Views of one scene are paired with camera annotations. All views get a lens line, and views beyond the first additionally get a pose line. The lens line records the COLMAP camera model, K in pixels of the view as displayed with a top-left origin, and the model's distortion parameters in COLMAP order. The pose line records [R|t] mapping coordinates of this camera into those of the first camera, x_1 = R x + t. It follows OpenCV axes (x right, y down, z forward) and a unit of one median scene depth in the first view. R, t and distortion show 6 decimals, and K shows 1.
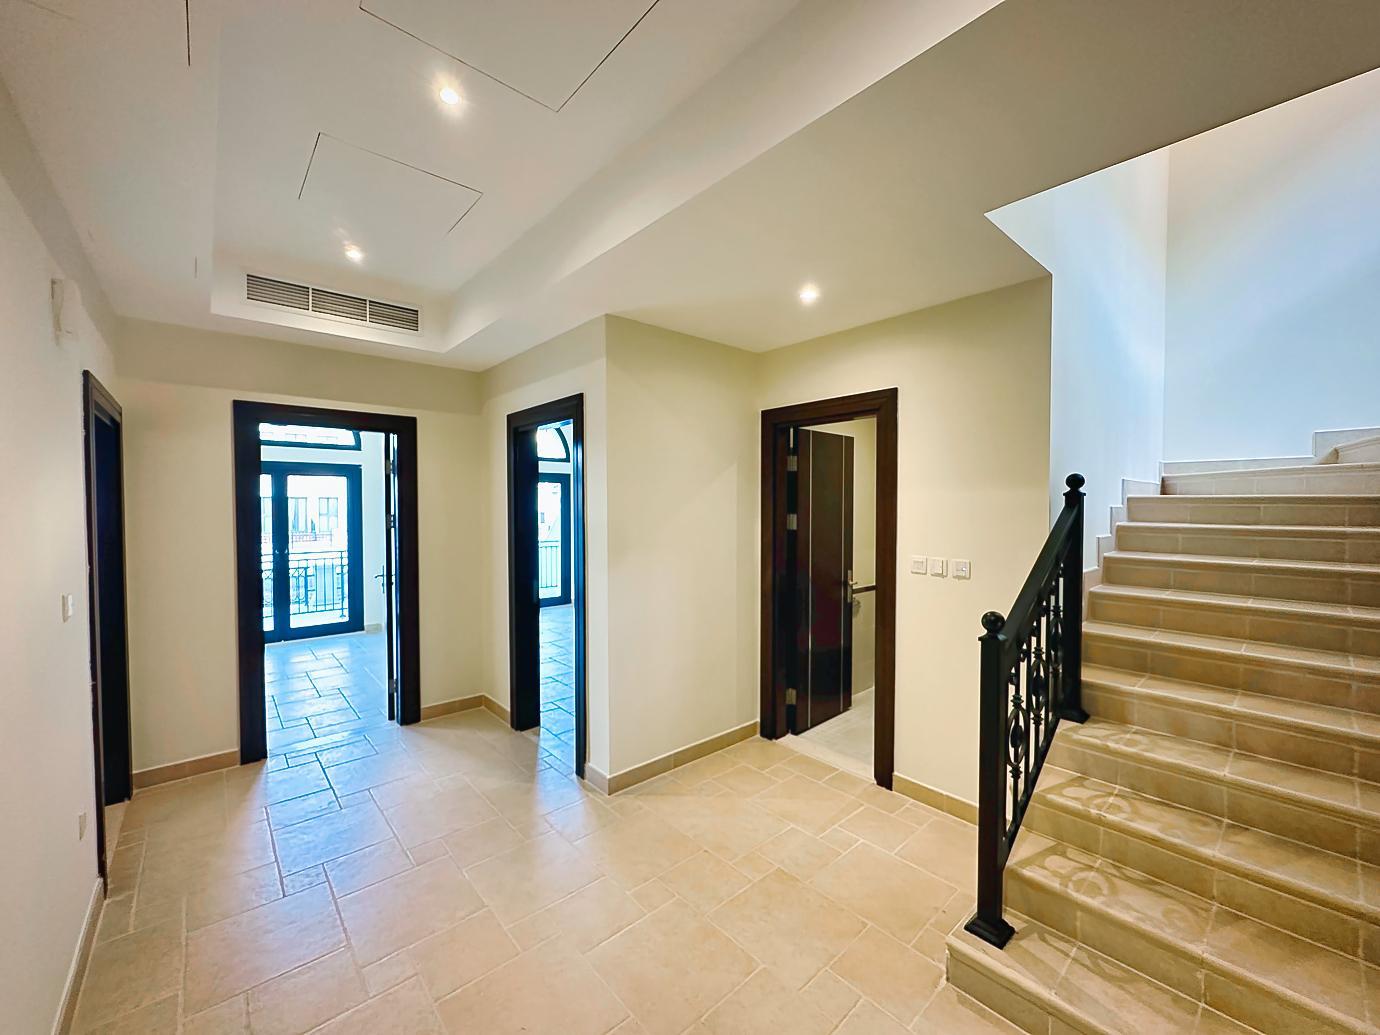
lens RADIAL K [[553.7, 0, 690.0], [0, 553.7, 517.5], [0, 0, 1]] dist [-0.002821, -0.000381]
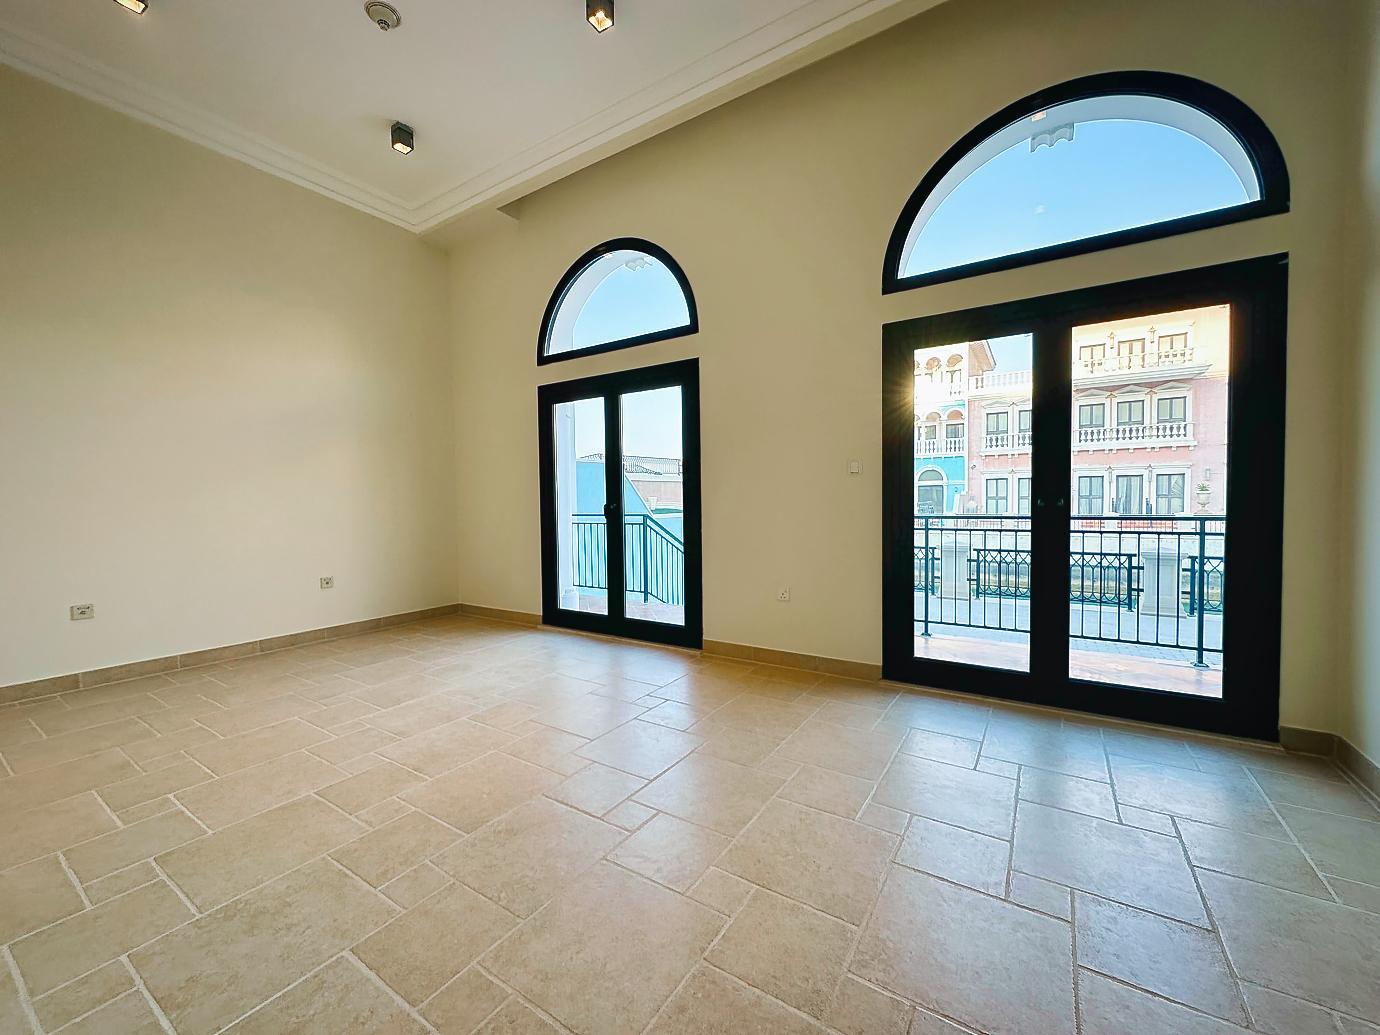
lens RADIAL K [[553.7, 0, 690.0], [0, 553.7, 517.5], [0, 0, 1]] dist [-0.002821, -0.000381]
pose [[0.273747, 0.032022, -0.961269, -0.222878], [-0.011970, 0.999482, 0.029886, 0.035114], [0.961727, 0.003325, 0.273988, 0.339058]]
